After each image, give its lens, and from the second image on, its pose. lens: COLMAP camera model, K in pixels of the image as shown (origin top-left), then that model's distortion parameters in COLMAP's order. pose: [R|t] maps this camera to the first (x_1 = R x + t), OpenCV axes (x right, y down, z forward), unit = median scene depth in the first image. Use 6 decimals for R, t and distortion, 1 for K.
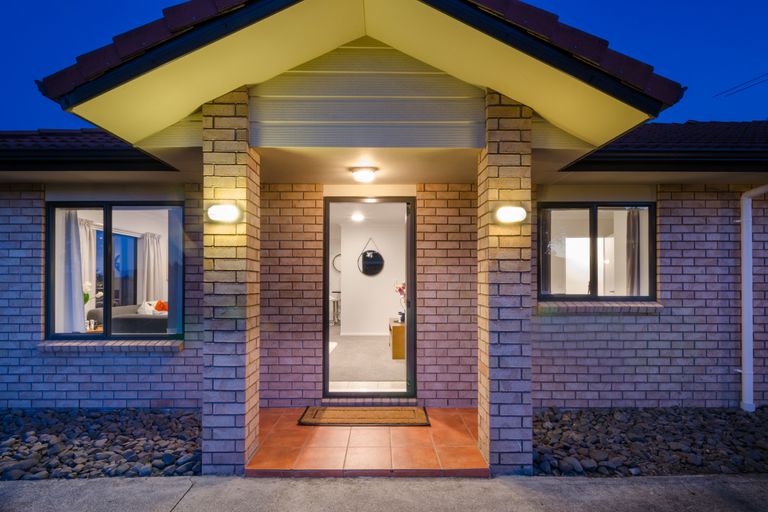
lens RADIAL K [[374.8, 0, 387.7], [0, 374.8, 277.3], [0, 0, 1]] dist [-0.000941, -0.001301]
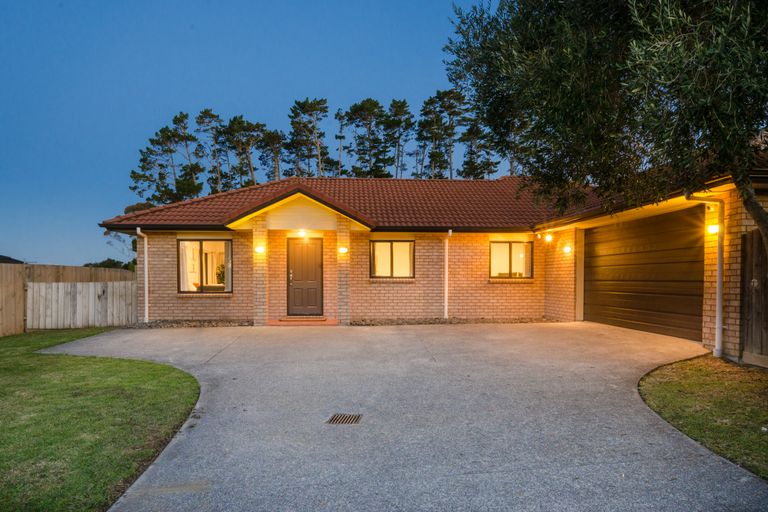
lens RADIAL K [[512.8, 0, 371.2], [0, 512.8, 284.9], [0, 0, 1]] dist [0.008192, -0.005730]
pose [[0.999877, 0.000580, 0.015685, 0.351843], [-0.000842, 0.999861, 0.016681, 0.049722], [-0.015673, -0.016692, 0.999738, -2.537248]]
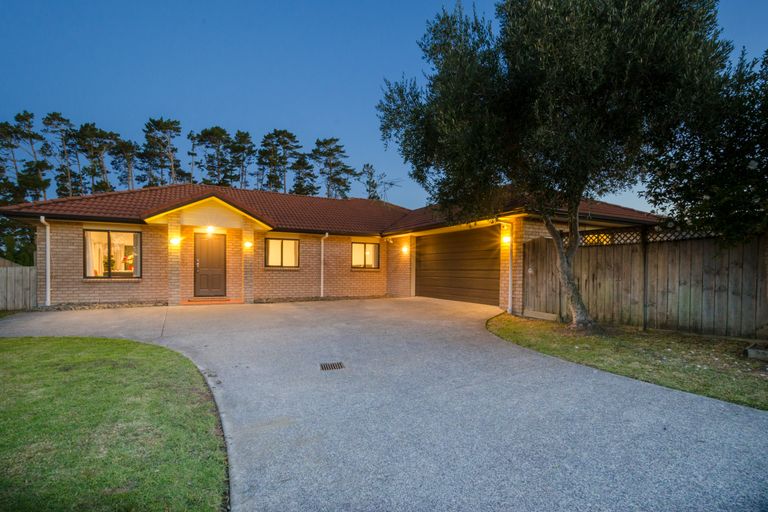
lens RADIAL K [[374.8, 0, 378.0], [0, 374.8, 272.9], [0, 0, 1]] dist [-0.000941, -0.001301]
pose [[0.910075, 0.007256, 0.414381, -0.069809], [-0.011837, 0.999894, 0.008488, 0.075883], [-0.414275, -0.012630, 0.910064, -2.481862]]
